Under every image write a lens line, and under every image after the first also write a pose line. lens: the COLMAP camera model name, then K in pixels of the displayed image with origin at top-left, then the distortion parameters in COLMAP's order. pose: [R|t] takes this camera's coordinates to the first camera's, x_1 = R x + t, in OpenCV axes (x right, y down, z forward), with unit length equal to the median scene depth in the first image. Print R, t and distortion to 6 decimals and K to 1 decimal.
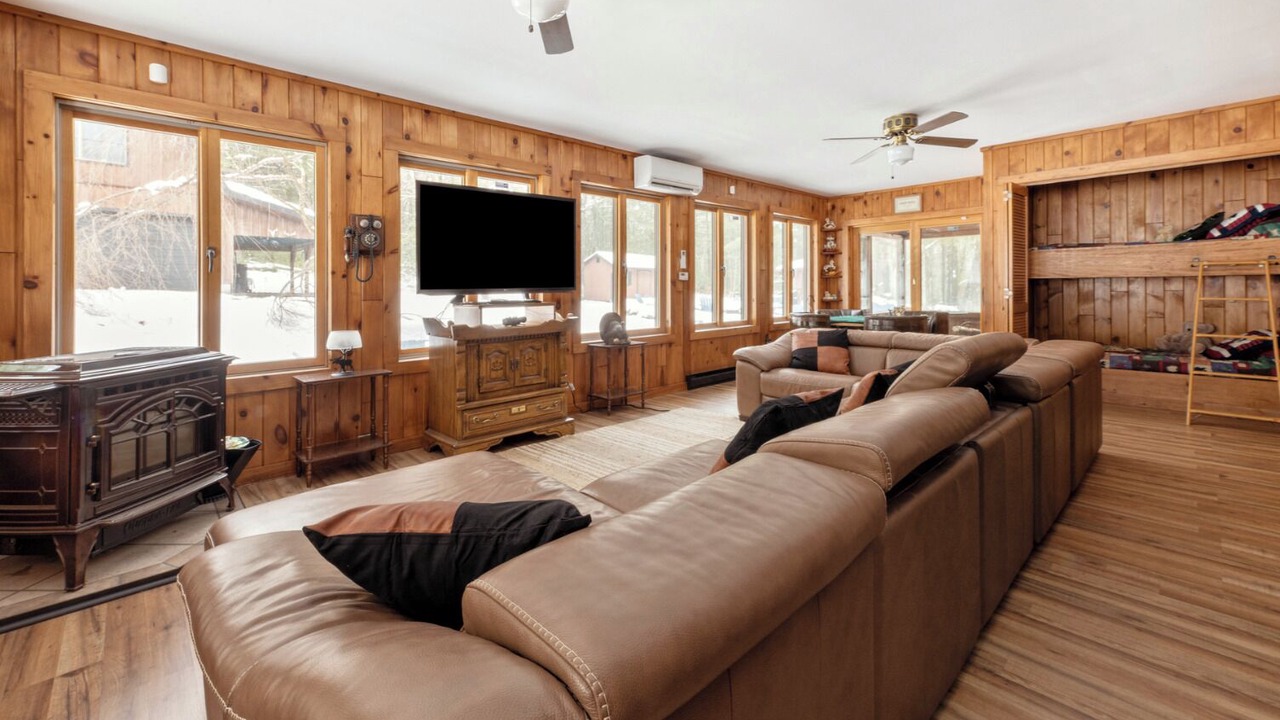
lens RADIAL K [[516.4, 0, 639.4], [0, 516.4, 360.5], [0, 0, 1]] dist [0.003248, 0.000029]
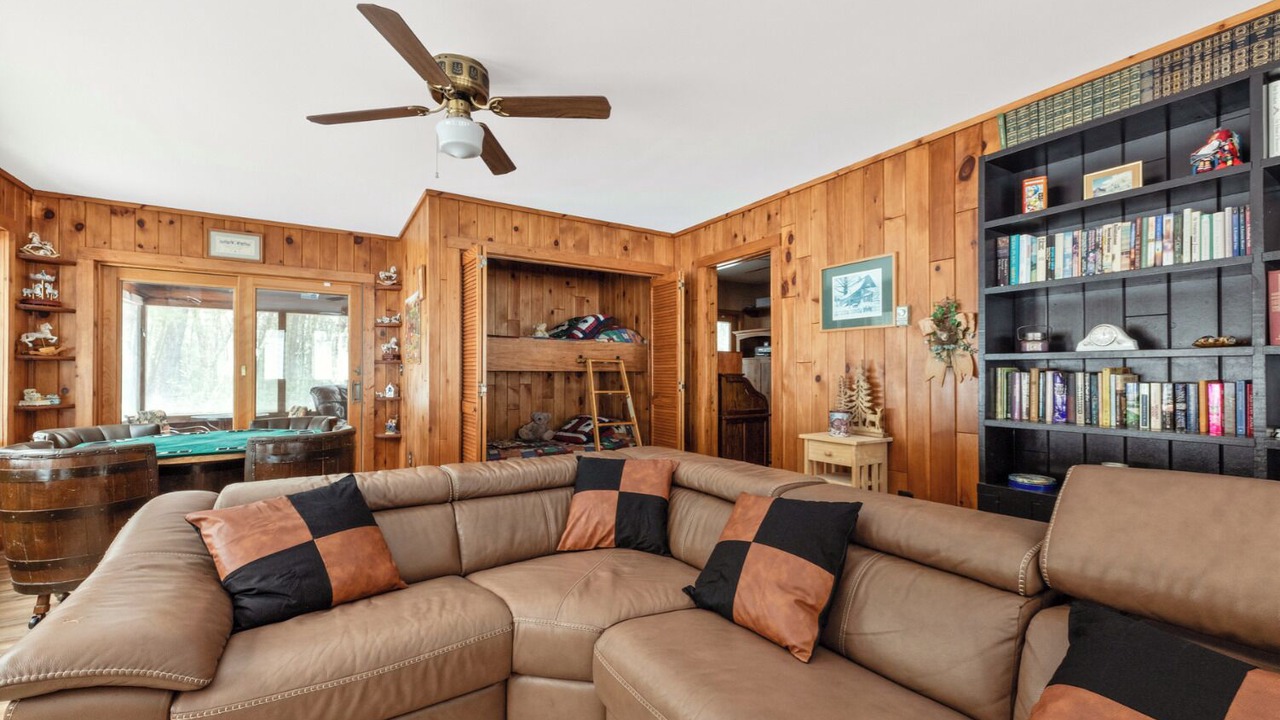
lens RADIAL K [[516.4, 0, 642.6], [0, 516.4, 368.7], [0, 0, 1]] dist [0.003248, 0.000029]
pose [[0.187388, 0.021799, 0.982044, 0.012572], [0.135707, 0.989592, -0.047861, -0.065646], [-0.972866, 0.142239, 0.182480, 0.452785]]
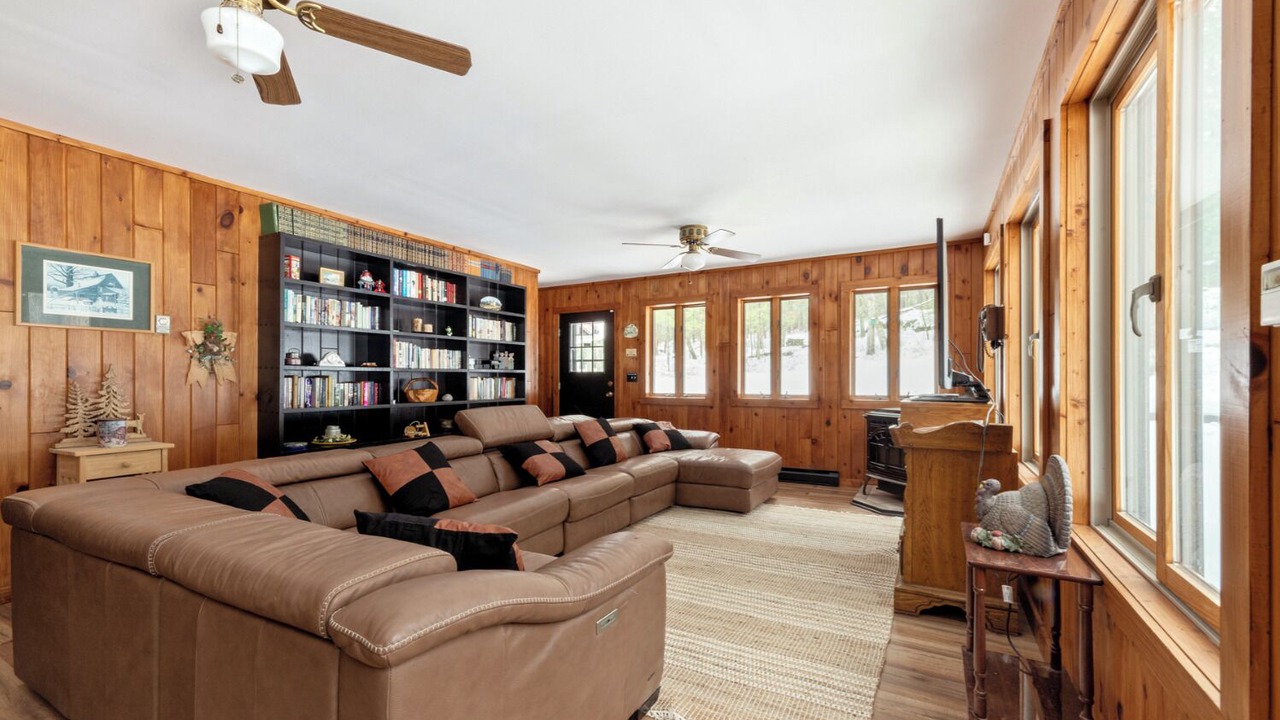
lens RADIAL K [[516.4, 0, 641.6], [0, 516.4, 373.9], [0, 0, 1]] dist [0.003248, 0.000029]
pose [[-0.949733, 0.010345, -0.312891, 0.215303], [-0.030914, 0.991470, 0.126616, -0.128394], [0.311532, 0.129924, -0.941312, 0.886595]]
